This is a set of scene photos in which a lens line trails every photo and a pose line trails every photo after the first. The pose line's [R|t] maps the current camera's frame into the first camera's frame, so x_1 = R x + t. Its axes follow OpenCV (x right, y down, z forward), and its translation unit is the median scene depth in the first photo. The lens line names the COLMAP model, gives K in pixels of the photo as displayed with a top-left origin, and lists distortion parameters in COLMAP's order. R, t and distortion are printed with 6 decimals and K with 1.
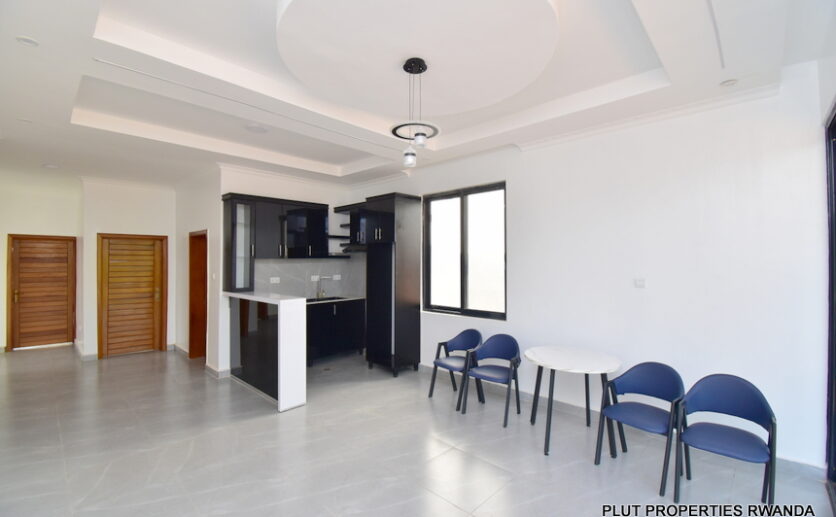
lens RADIAL K [[368.7, 0, 421.8], [0, 368.7, 263.7], [0, 0, 1]] dist [-0.016081, -0.000110]
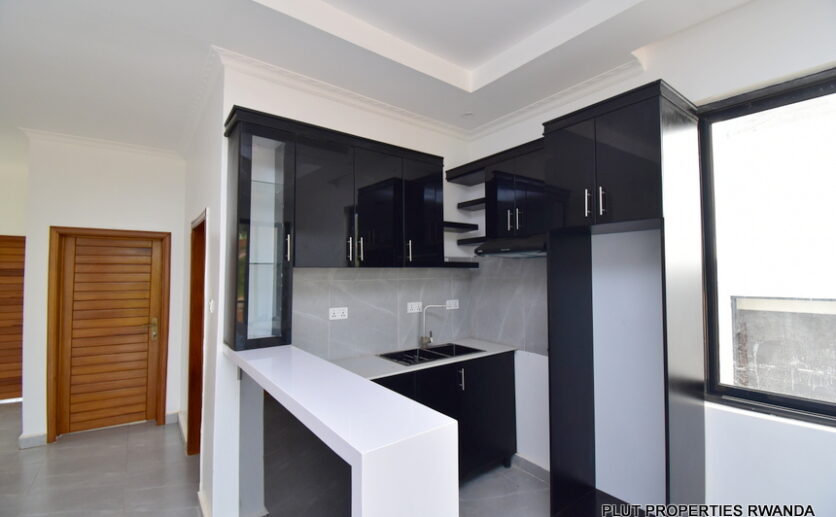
lens RADIAL K [[368.7, 0, 423.6], [0, 368.7, 259.9], [0, 0, 1]] dist [-0.016081, -0.000110]
pose [[0.988044, -0.008433, -0.153944, -0.200141], [0.002468, 0.999240, -0.038896, -0.006252], [0.154155, 0.038051, 0.987314, 0.500783]]
